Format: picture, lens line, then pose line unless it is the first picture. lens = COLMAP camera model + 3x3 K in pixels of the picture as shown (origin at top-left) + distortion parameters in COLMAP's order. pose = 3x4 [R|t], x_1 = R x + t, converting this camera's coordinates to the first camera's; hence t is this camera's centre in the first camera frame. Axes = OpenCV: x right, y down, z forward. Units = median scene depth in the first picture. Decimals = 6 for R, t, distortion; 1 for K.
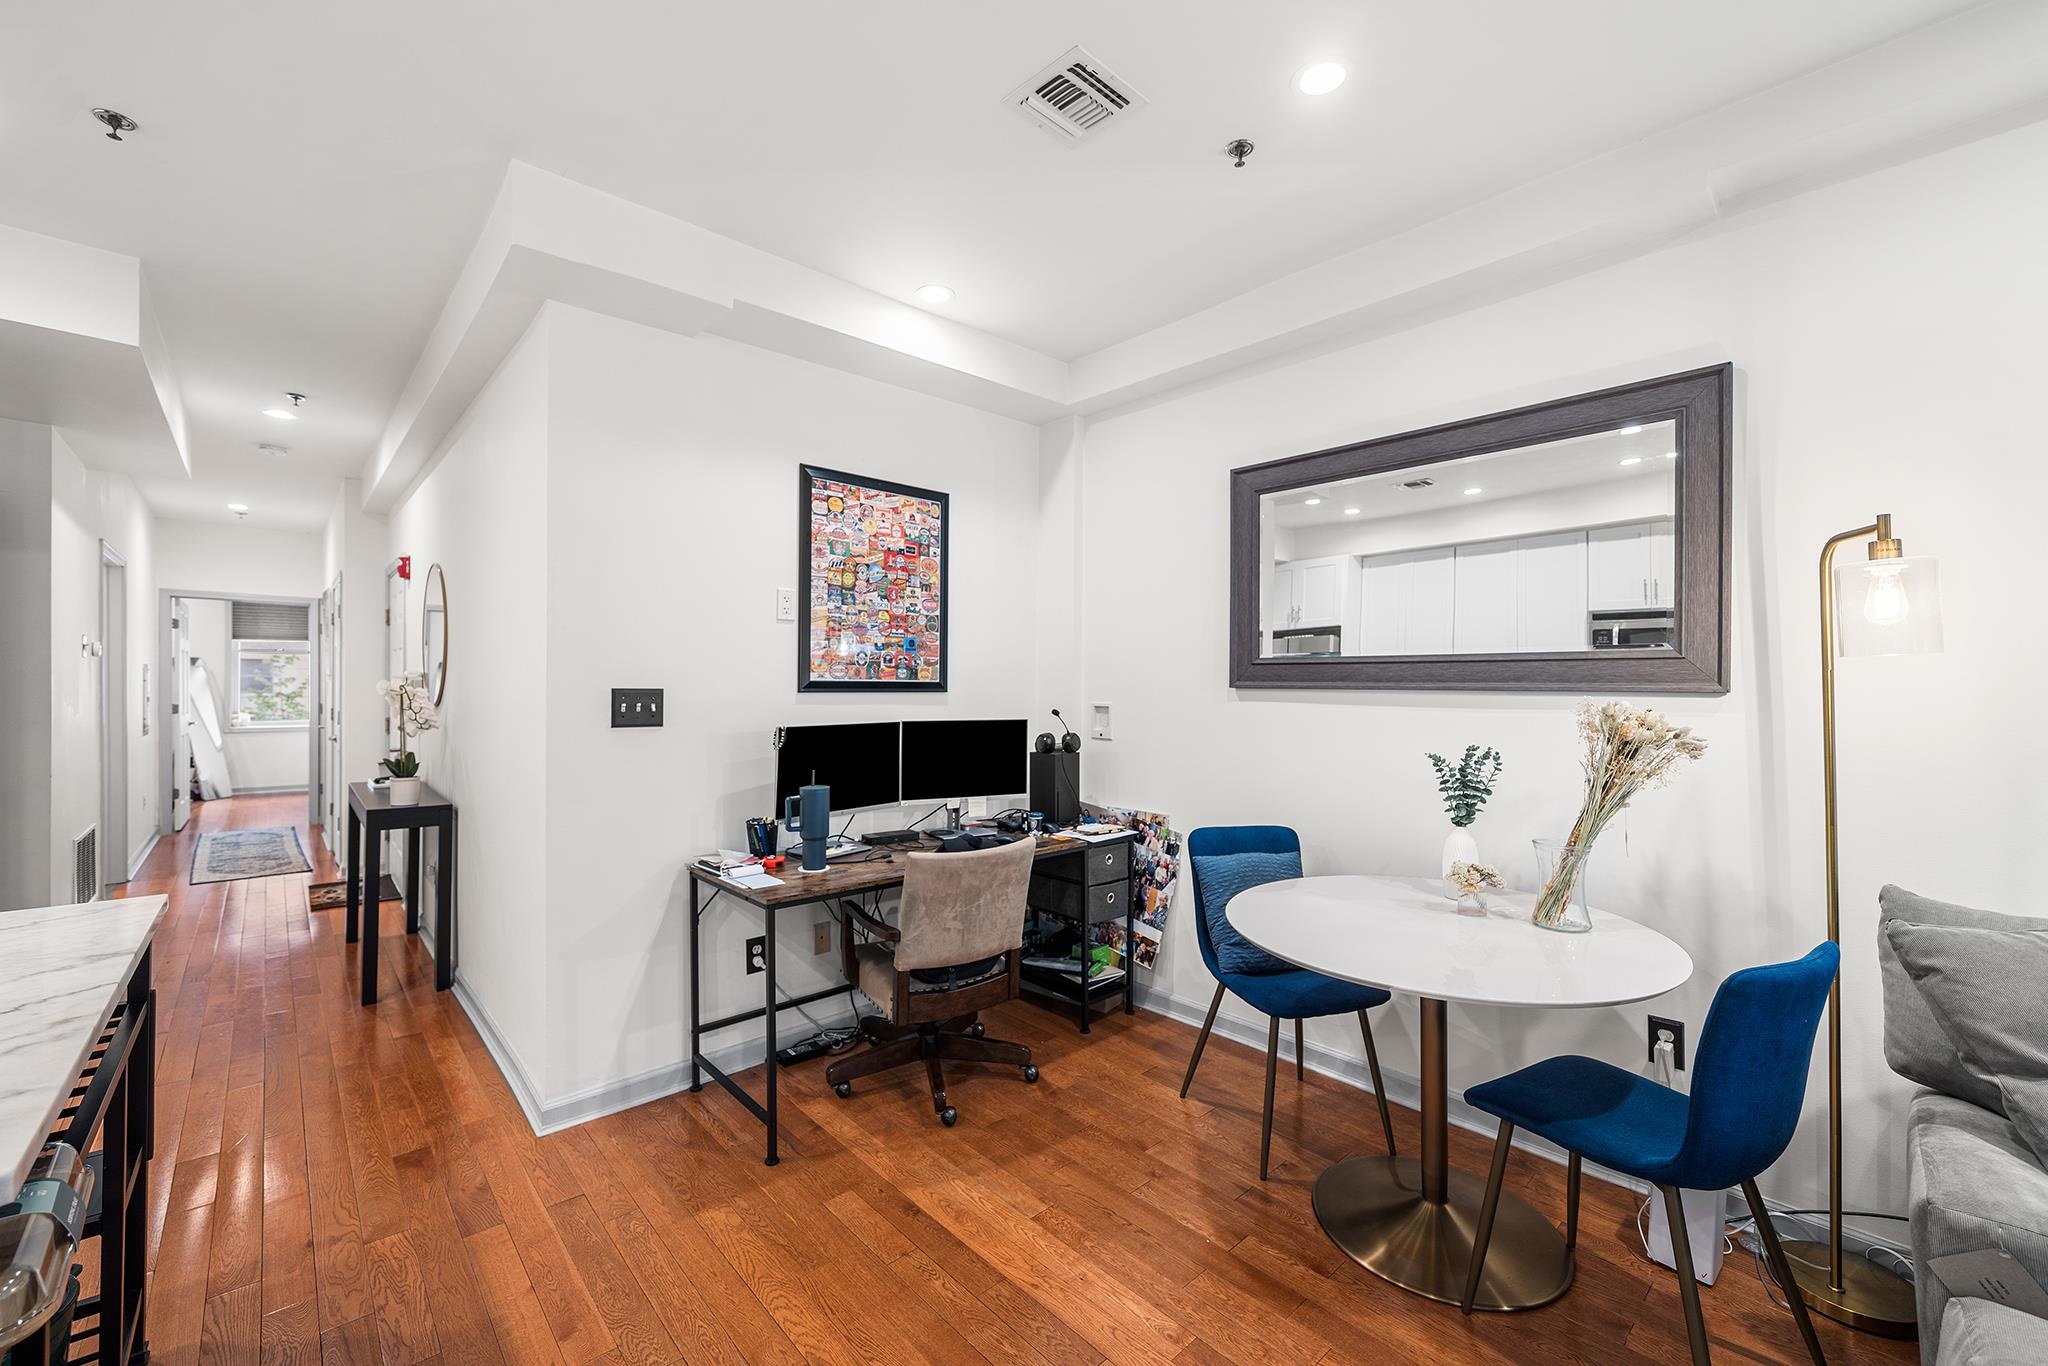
lens RADIAL K [[821.4, 0, 1011.3], [0, 821.4, 686.2], [0, 0, 1]] dist [-0.000022, -0.000004]
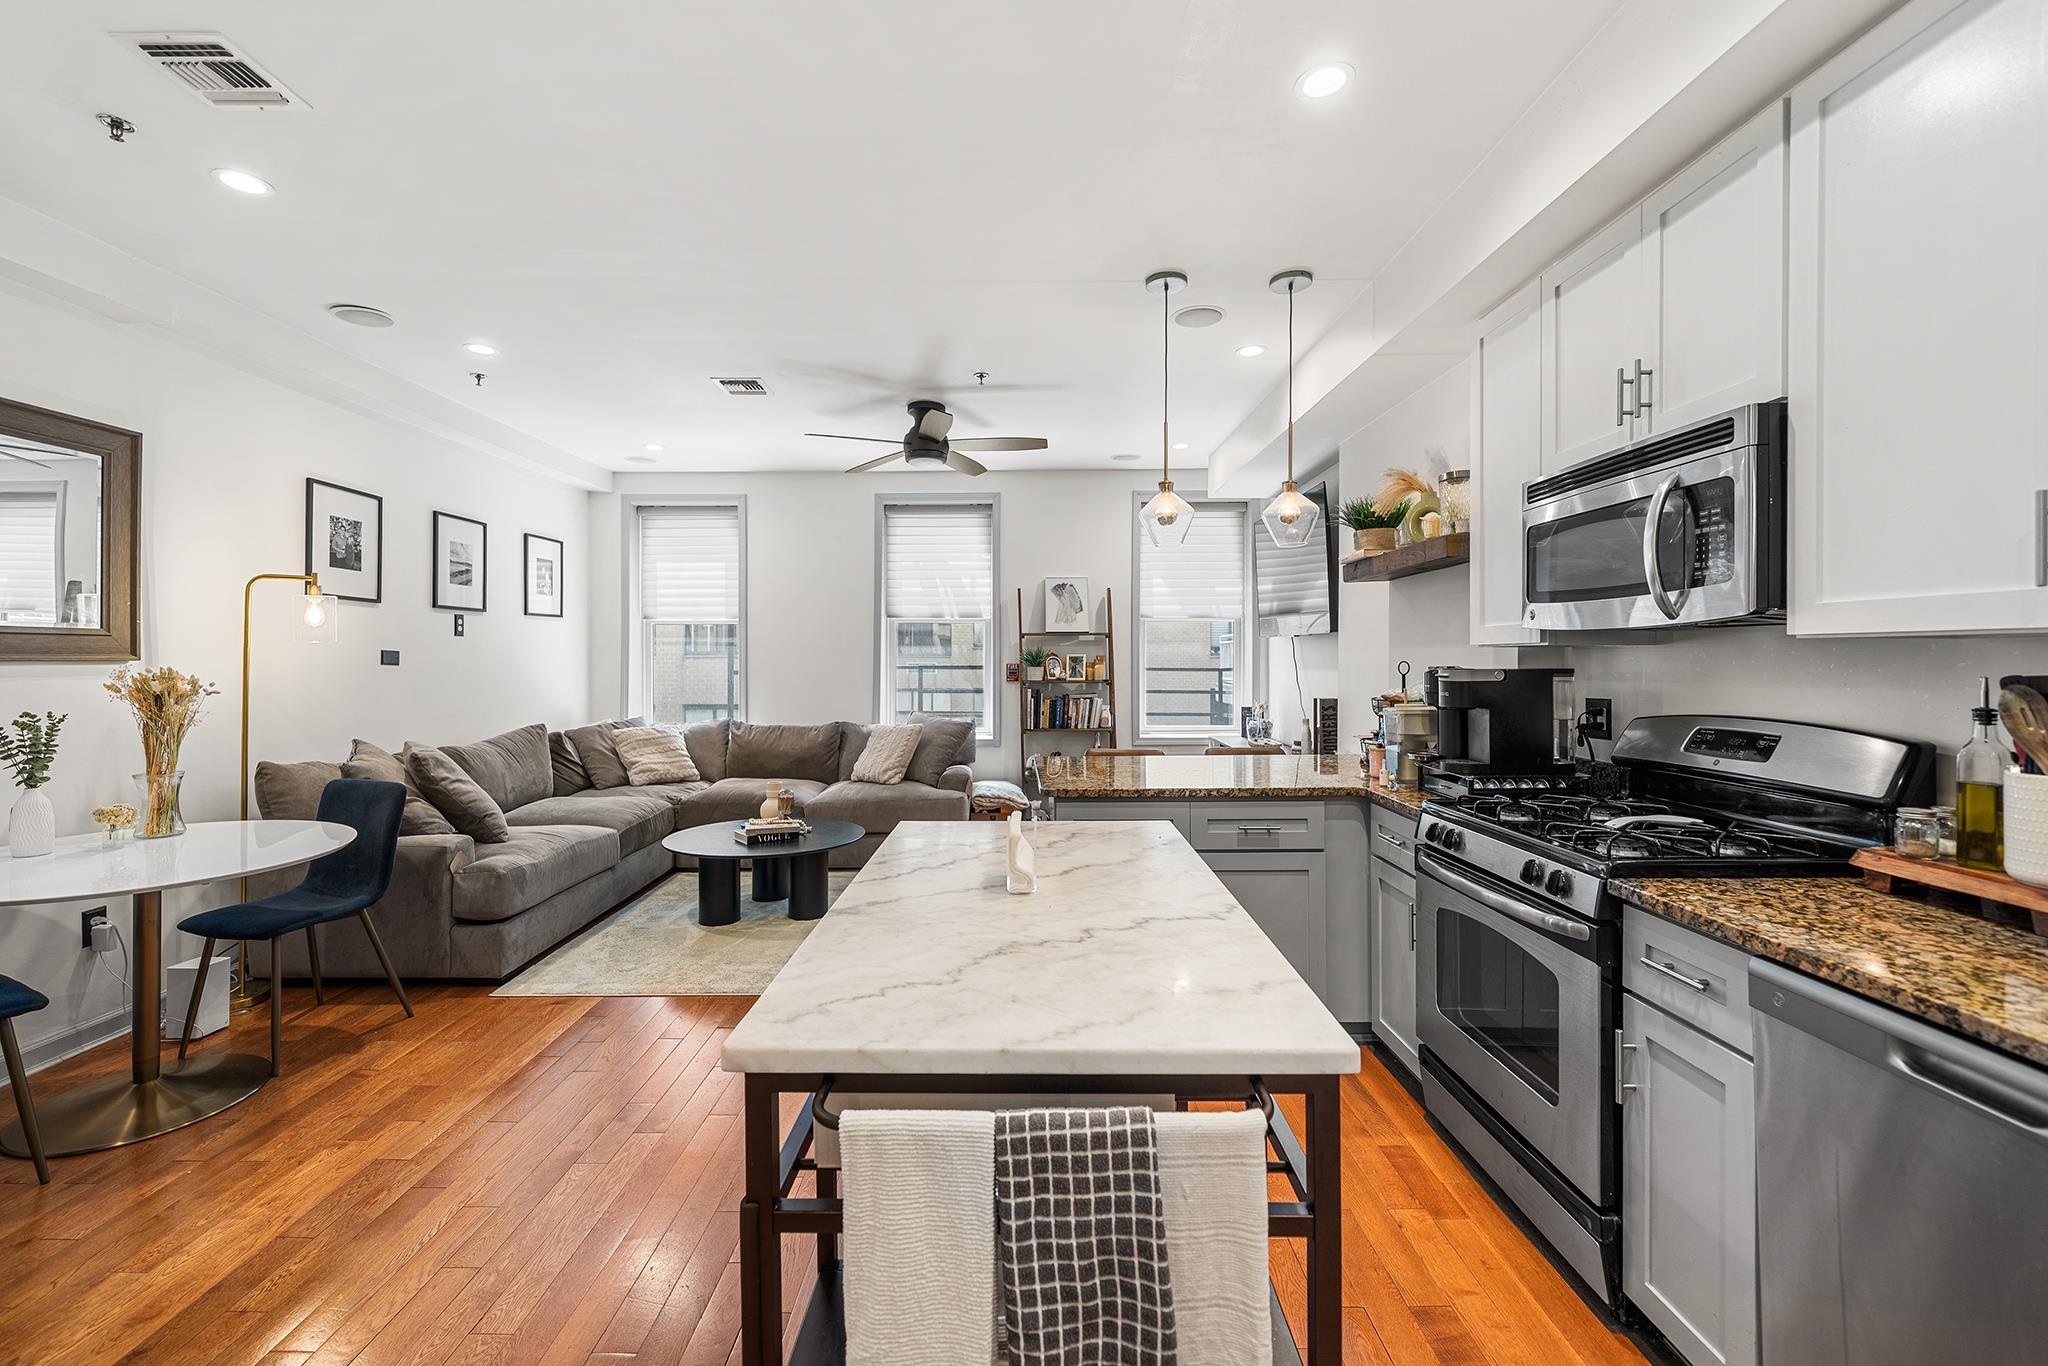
lens RADIAL K [[836.8, 0, 1016.0], [0, 836.8, 660.0], [0, 0, 1]] dist [-0.000898, -0.000391]
pose [[-0.737709, -0.006190, 0.675090, -0.797074], [-0.000967, 0.999967, 0.008112, -0.004208], [-0.675118, 0.005331, -0.737691, 0.658957]]
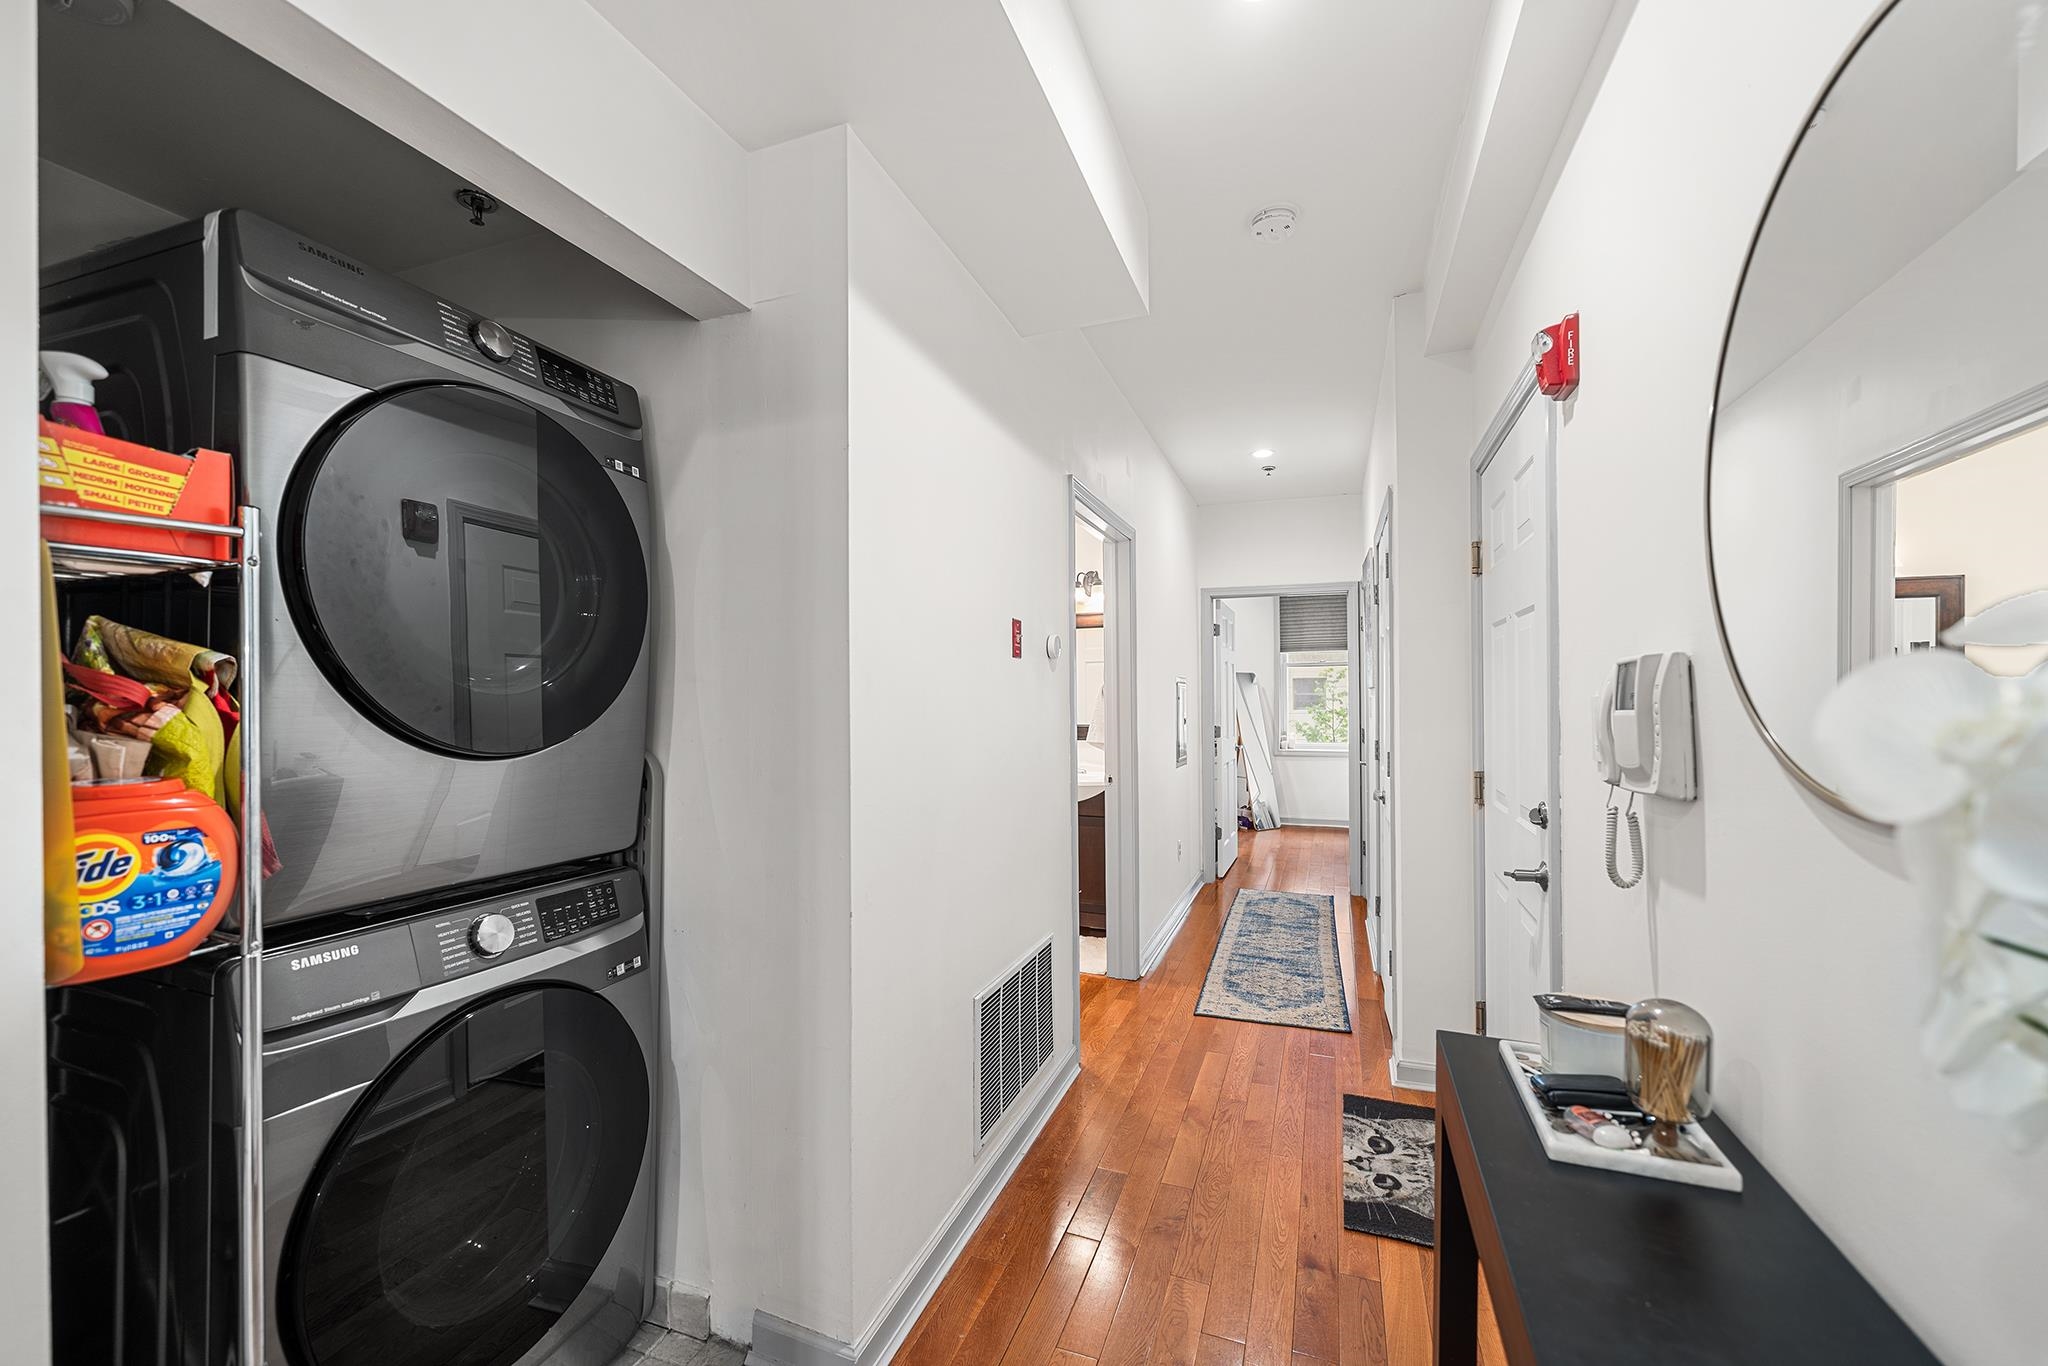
lens RADIAL K [[821.4, 0, 1011.3], [0, 821.4, 686.2], [0, 0, 1]] dist [-0.000022, -0.000004]
pose [[0.449698, -0.020806, -0.892938, -0.812553], [0.004613, 0.999769, -0.020972, -0.004801], [0.893169, 0.005312, 0.449690, 0.972084]]
